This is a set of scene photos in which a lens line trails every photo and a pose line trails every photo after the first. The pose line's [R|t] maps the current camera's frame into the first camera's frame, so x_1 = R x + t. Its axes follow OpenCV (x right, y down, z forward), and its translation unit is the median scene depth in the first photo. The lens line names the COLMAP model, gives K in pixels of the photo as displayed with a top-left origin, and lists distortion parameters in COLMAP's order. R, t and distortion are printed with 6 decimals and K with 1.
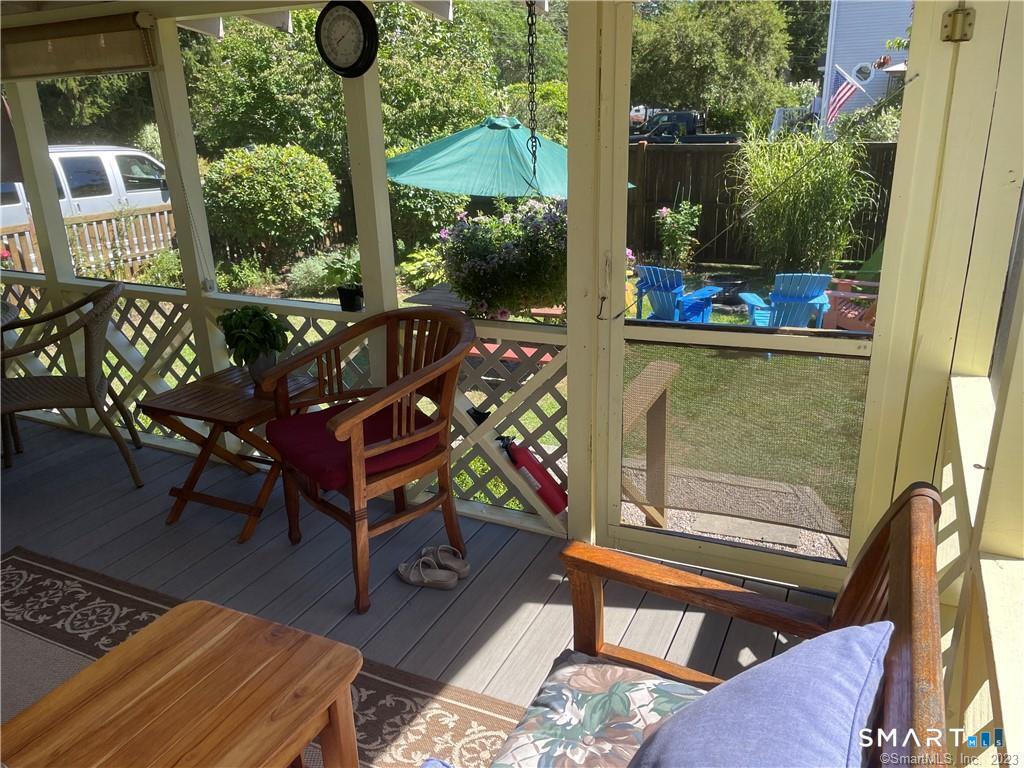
lens RADIAL K [[771.4, 0, 523.1], [0, 771.4, 379.2], [0, 0, 1]] dist [0.081688, -0.106477]
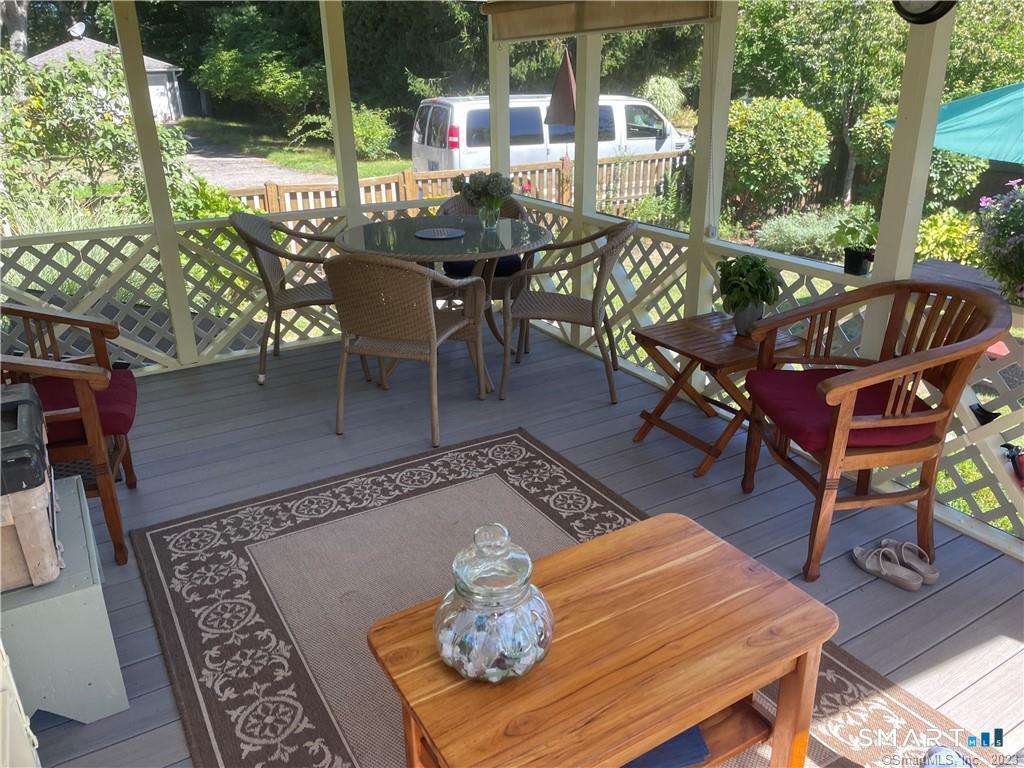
lens RADIAL K [[771.4, 0, 505.3], [0, 771.4, 375.0], [0, 0, 1]] dist [0.081688, -0.106477]
pose [[0.829176, 0.212485, -0.517028, -0.017104], [-0.187156, 0.977082, 0.101408, 0.004524], [0.526726, 0.012680, 0.849940, -0.010482]]
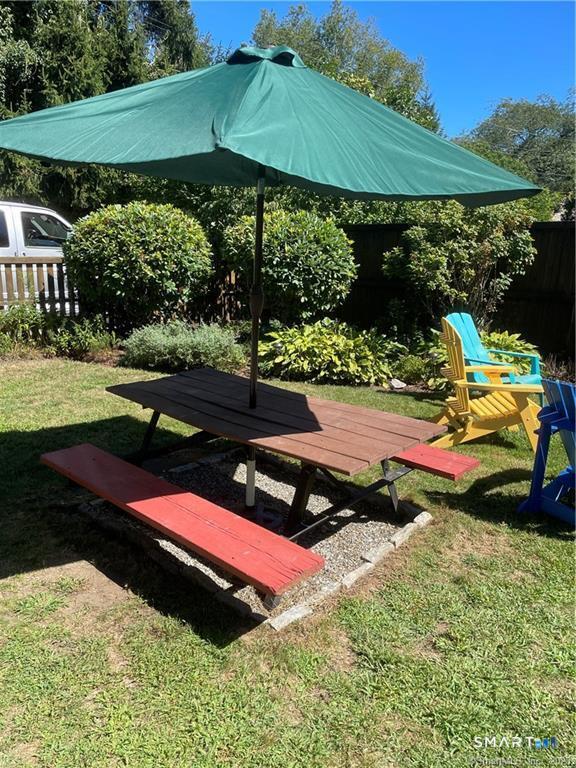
lens RADIAL K [[578.5, 0, 280.7], [0, 578.5, 388.6], [0, 0, 1]] dist [0.081688, -0.106477]
pose [[0.937412, 0.128596, -0.323608, 0.085556], [-0.156802, 0.985648, -0.062536, -0.068965], [0.310922, 0.109364, 0.944122, 0.450470]]
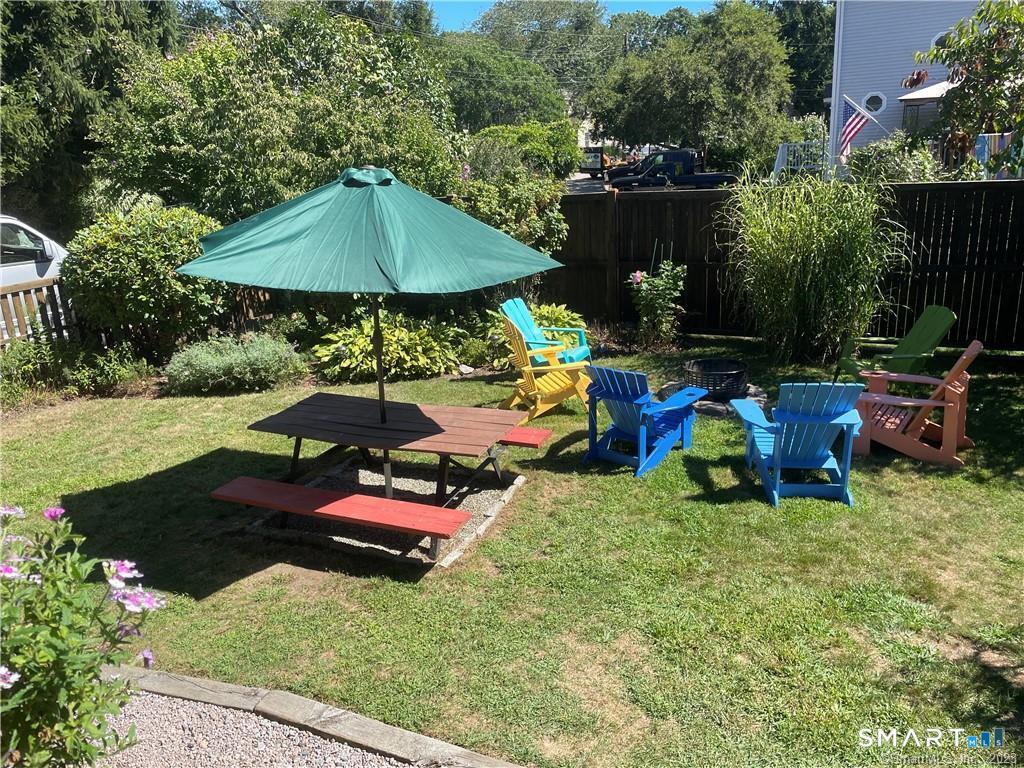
lens RADIAL K [[771.4, 0, 510.3], [0, 771.4, 383.2], [0, 0, 1]] dist [0.081688, -0.106477]
pose [[0.999315, -0.021014, -0.030456, 0.076631], [0.019610, 0.998764, -0.045677, -0.076572], [0.031378, 0.045048, 0.998492, 0.219440]]
